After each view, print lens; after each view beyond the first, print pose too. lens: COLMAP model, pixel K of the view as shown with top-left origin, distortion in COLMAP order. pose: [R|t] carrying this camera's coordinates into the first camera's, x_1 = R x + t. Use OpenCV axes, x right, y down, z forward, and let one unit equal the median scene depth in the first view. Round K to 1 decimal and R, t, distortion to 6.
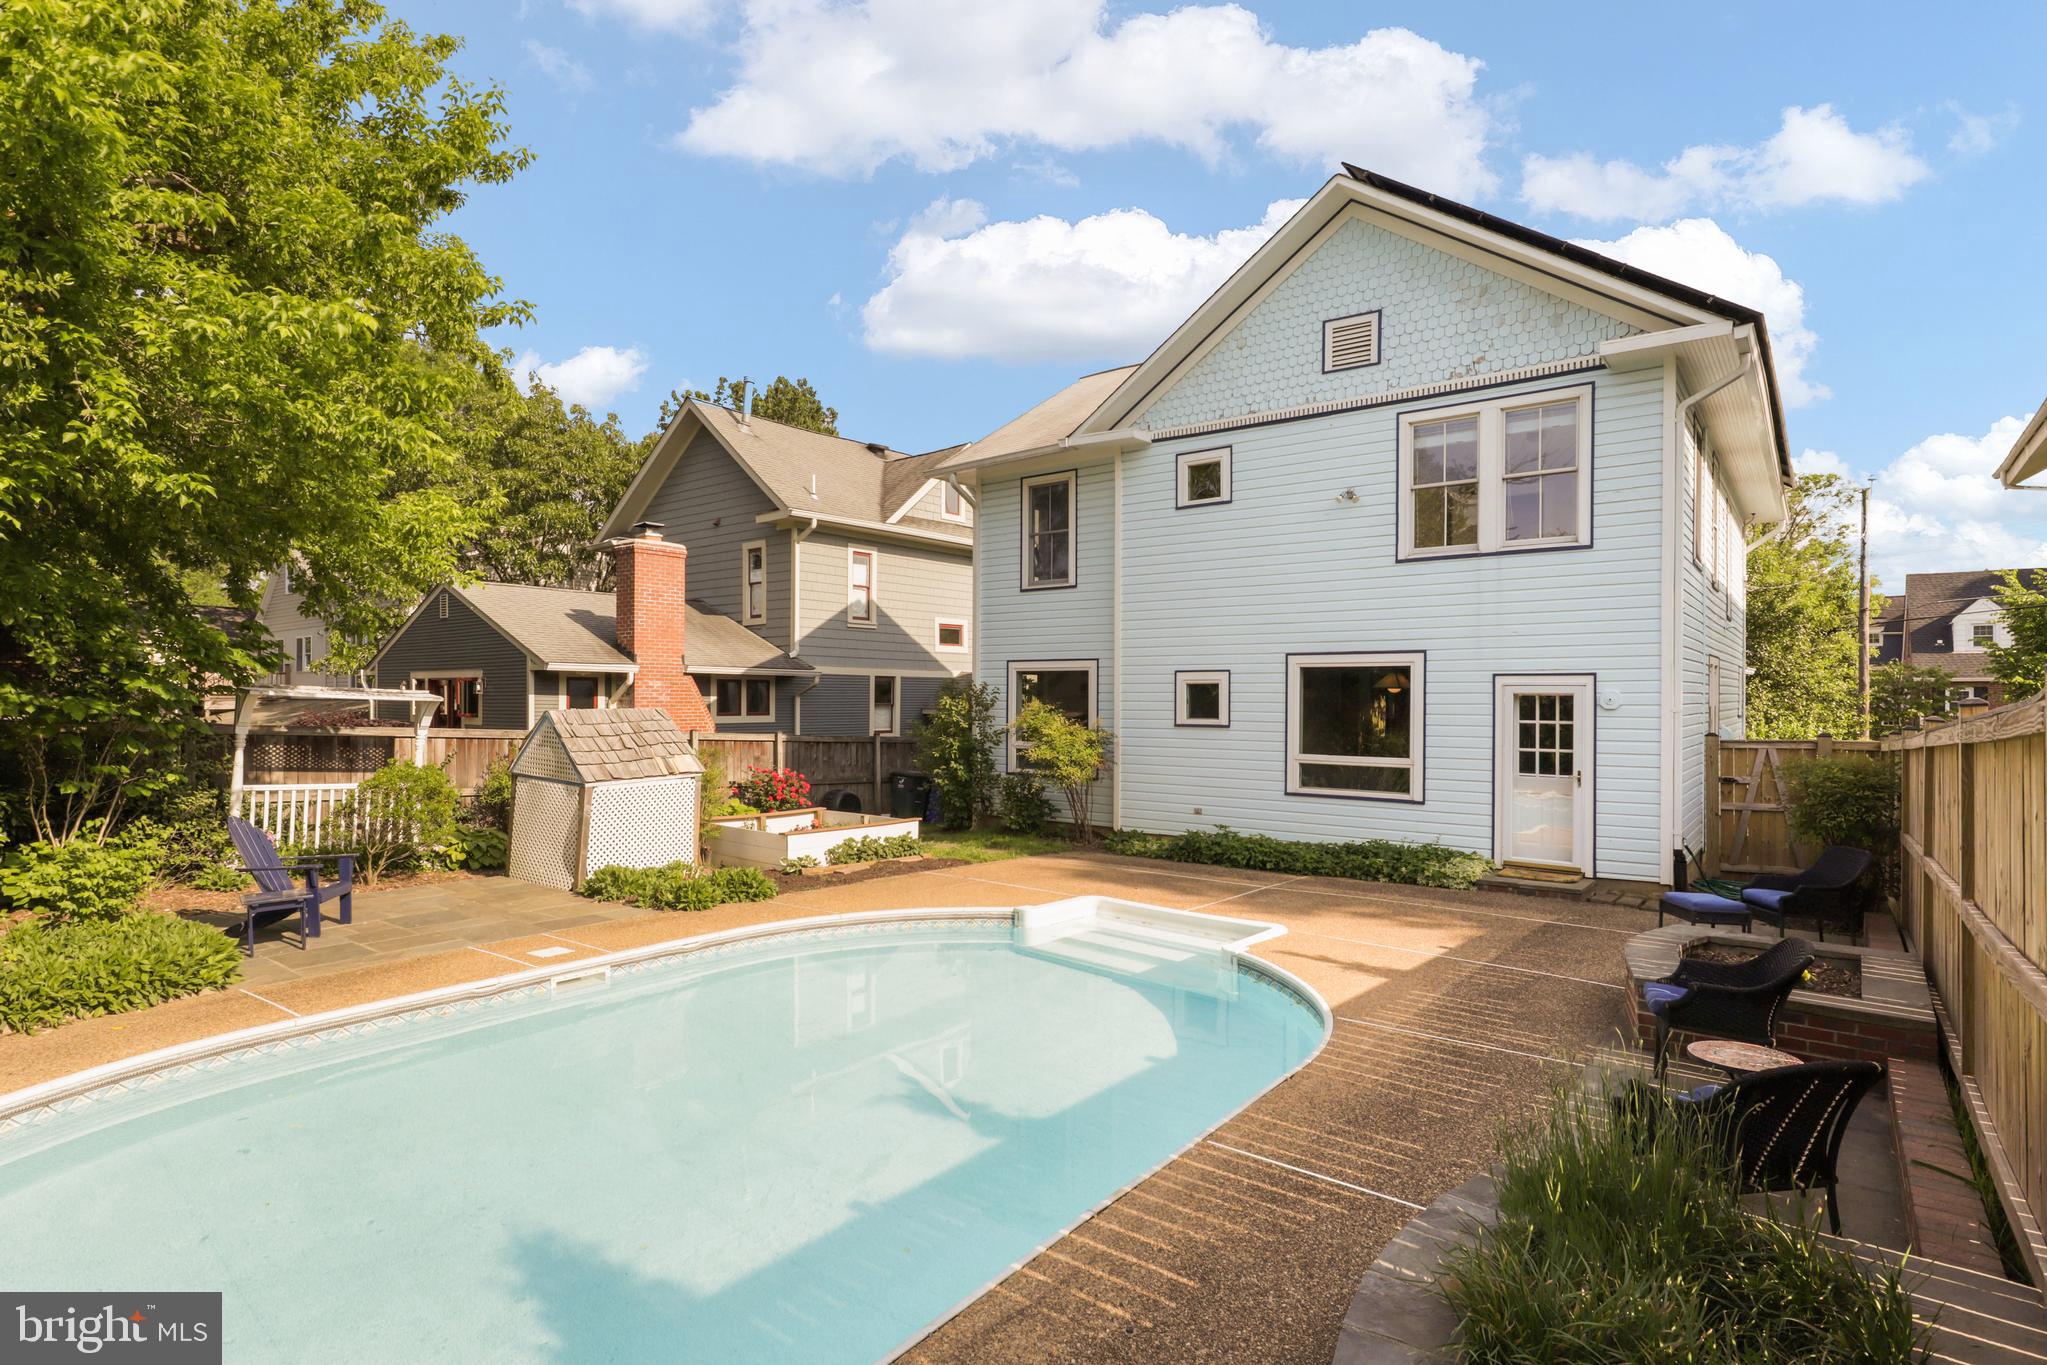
lens RADIAL K [[1038.4, 0, 1045.0], [0, 1038.4, 691.6], [0, 0, 1]] dist [-0.019596, 0.000079]
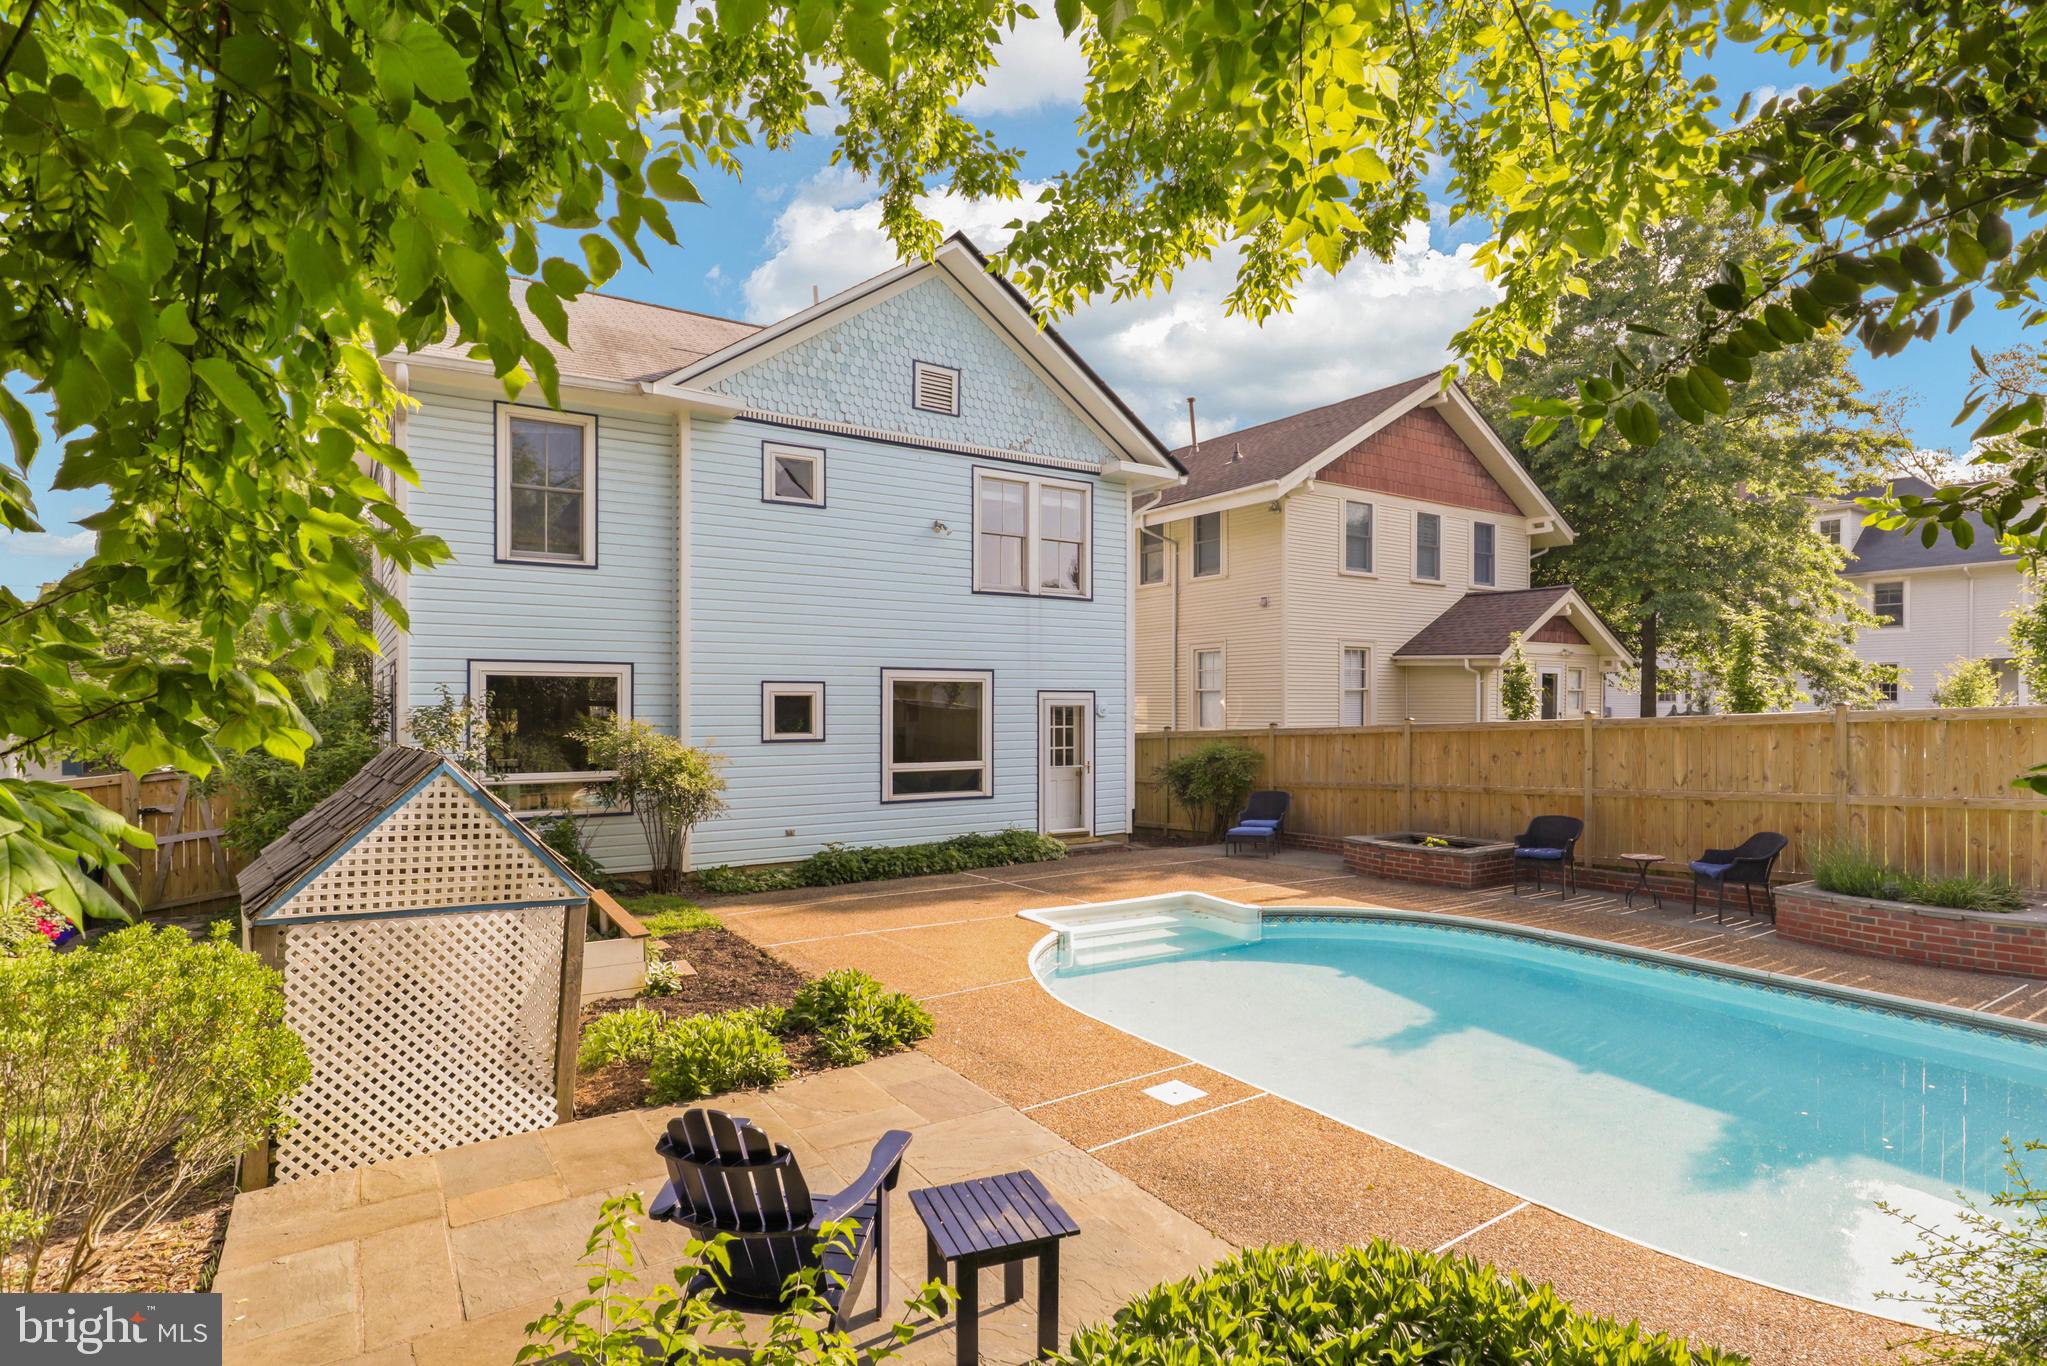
lens RADIAL K [[1038.4, 0, 1046.4], [0, 1038.4, 717.2], [0, 0, 1]] dist [-0.019596, 0.000079]
pose [[0.314183, -0.009032, 0.949319, -0.701711], [0.002951, 0.999959, 0.008537, 0.004614], [-0.949358, 0.000119, 0.314197, 0.523441]]
